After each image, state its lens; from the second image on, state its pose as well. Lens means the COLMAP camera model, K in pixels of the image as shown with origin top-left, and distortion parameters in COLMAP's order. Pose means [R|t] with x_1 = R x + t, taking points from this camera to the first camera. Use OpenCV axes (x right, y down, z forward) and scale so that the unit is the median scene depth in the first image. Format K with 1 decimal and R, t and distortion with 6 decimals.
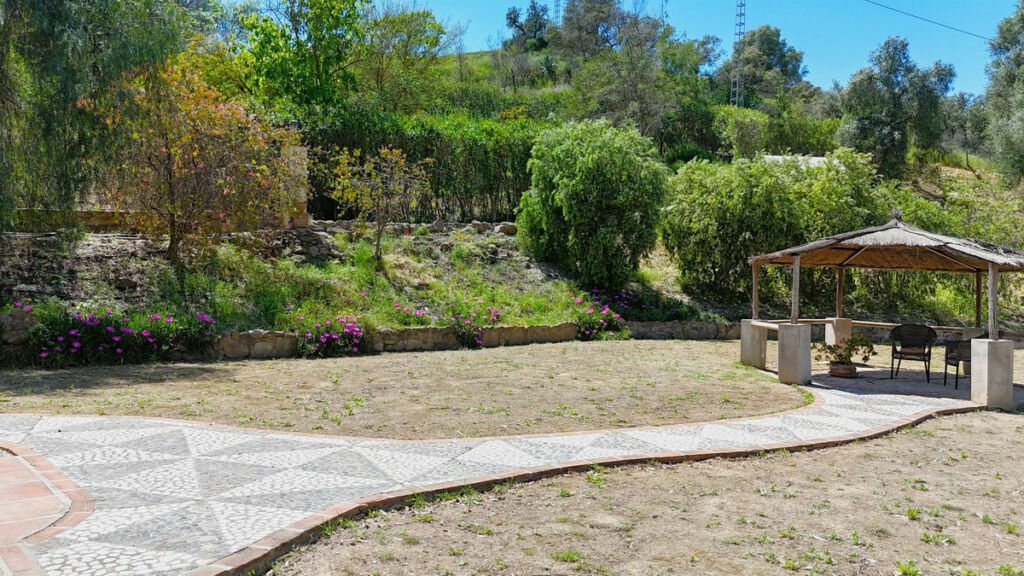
lens RADIAL K [[752.0, 0, 510.1], [0, 752.0, 292.3], [0, 0, 1]] dist [0.043524, -0.014849]
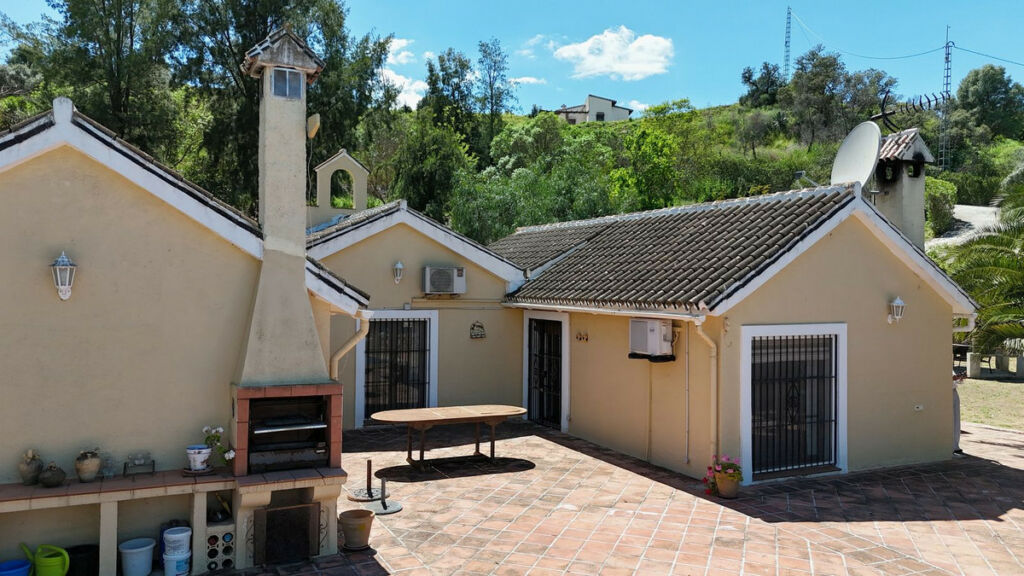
lens RADIAL K [[752.0, 0, 510.6], [0, 752.0, 291.6], [0, 0, 1]] dist [0.043524, -0.014849]
pose [[0.960158, -0.006784, -0.279376, -0.079932], [0.005482, 0.999970, -0.005440, -0.061667], [0.279405, 0.003692, 0.960166, -0.854044]]
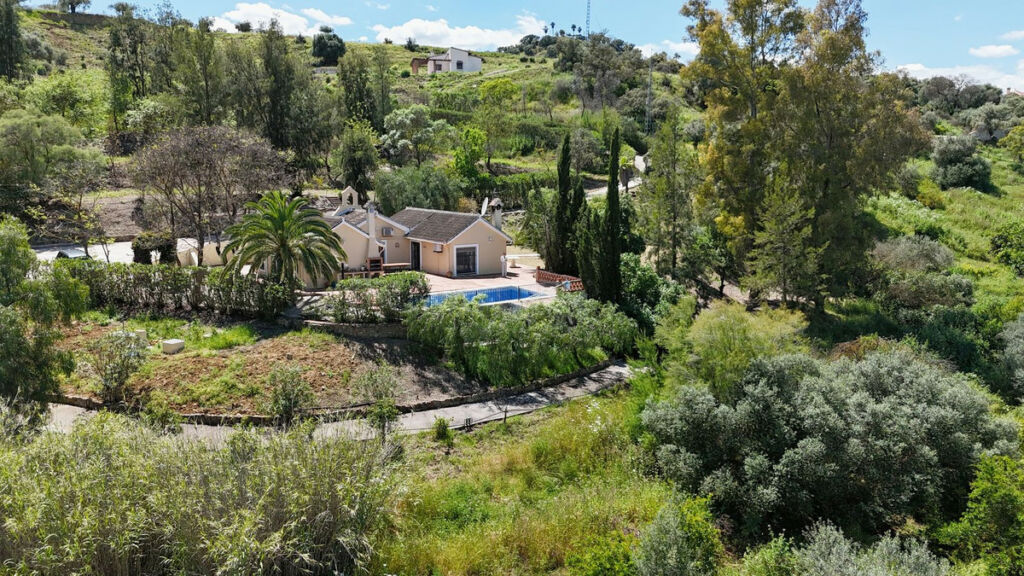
lens RADIAL K [[752.0, 0, 519.5], [0, 752.0, 293.0], [0, 0, 1]] dist [0.043524, -0.014849]
pose [[0.993490, 0.009974, -0.113486, 0.382135], [0.007340, 0.988486, 0.151132, -0.242818], [0.113686, -0.150981, 0.981978, -2.610028]]
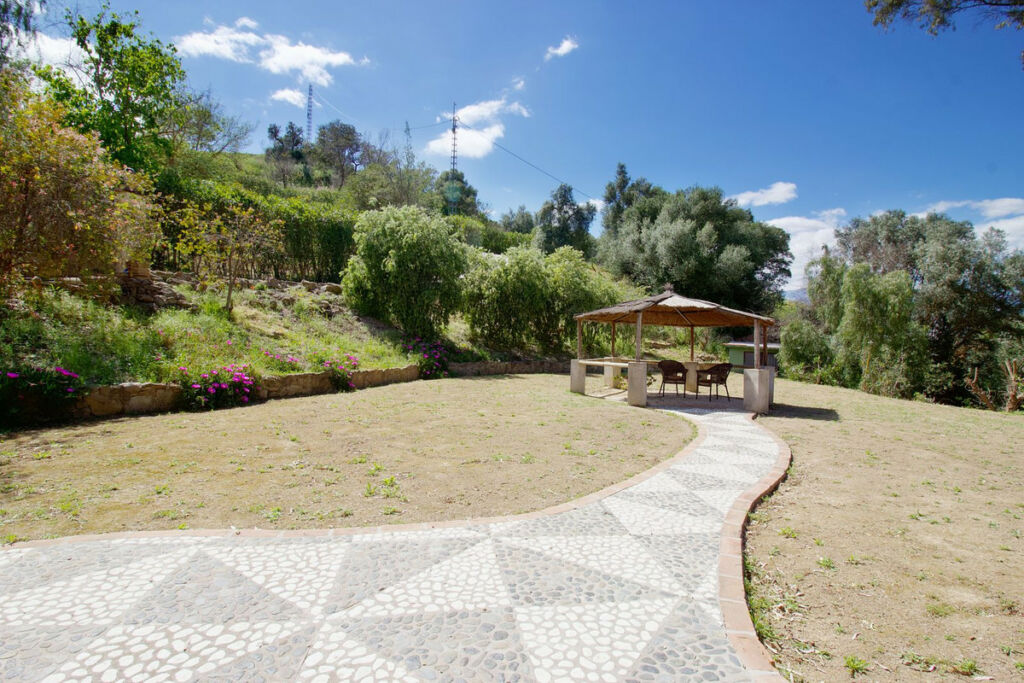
lens RADIAL K [[496.9, 0, 513.0], [0, 496.9, 342.9], [0, 0, 1]] dist [-0.012176, -0.001084]
pose [[0.878096, -0.004748, 0.478461, -0.145336], [0.004584, 0.999988, 0.001512, 0.002701], [-0.478462, 0.000865, 0.878108, 0.183516]]
